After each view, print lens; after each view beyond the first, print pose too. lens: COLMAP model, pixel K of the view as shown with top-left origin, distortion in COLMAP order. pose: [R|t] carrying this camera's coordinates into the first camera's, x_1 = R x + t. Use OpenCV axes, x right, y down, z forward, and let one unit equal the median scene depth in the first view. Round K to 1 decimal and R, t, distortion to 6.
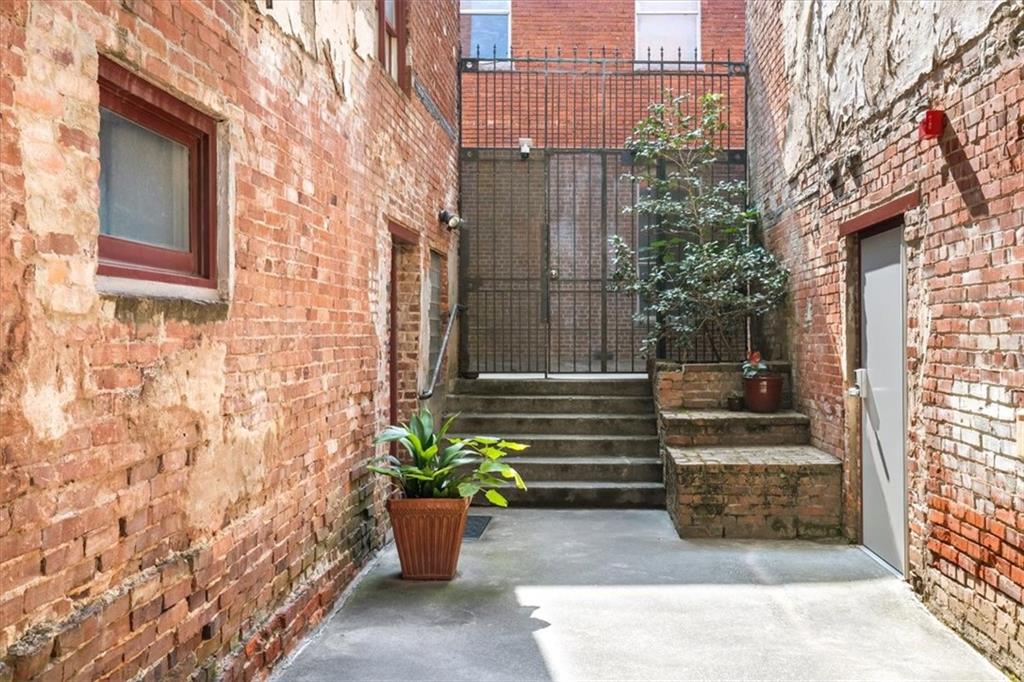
lens RADIAL K [[831.4, 0, 512.0], [0, 831.4, 341.0], [0, 0, 1]] dist [-0.001204, -0.000416]
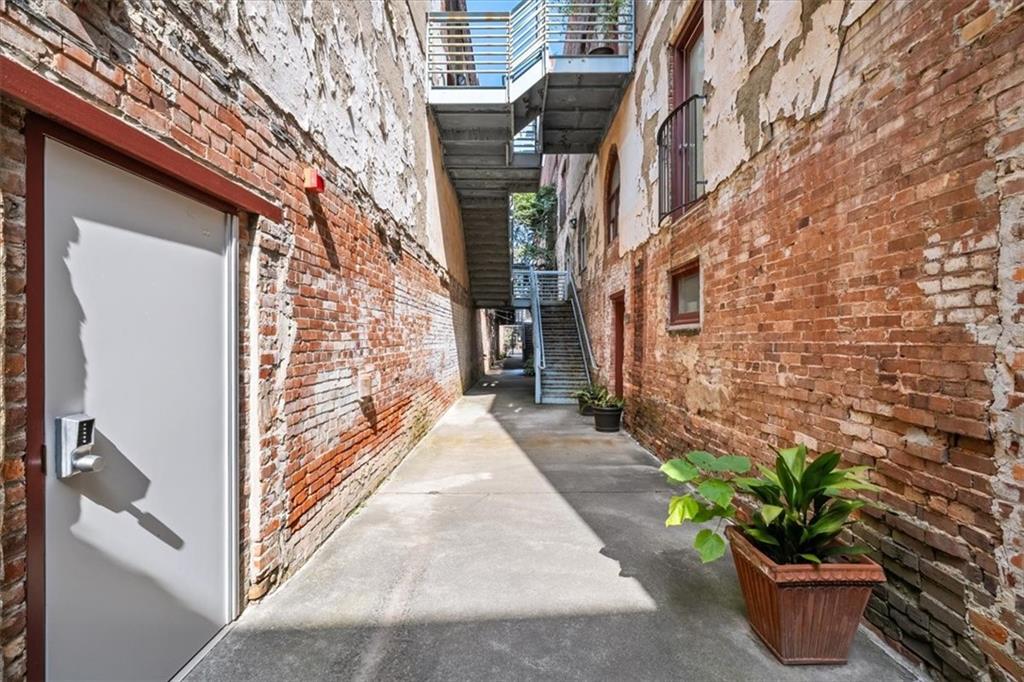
lens RADIAL K [[360.3, 0, 512.0], [0, 360.3, 341.0], [0, 0, 1]] dist [-0.000049, 0.000004]
pose [[-0.997912, 0.000097, -0.064590, 0.245947], [-0.000832, 0.999896, 0.014364, -0.018195], [0.064585, 0.014388, -0.997809, 1.692847]]
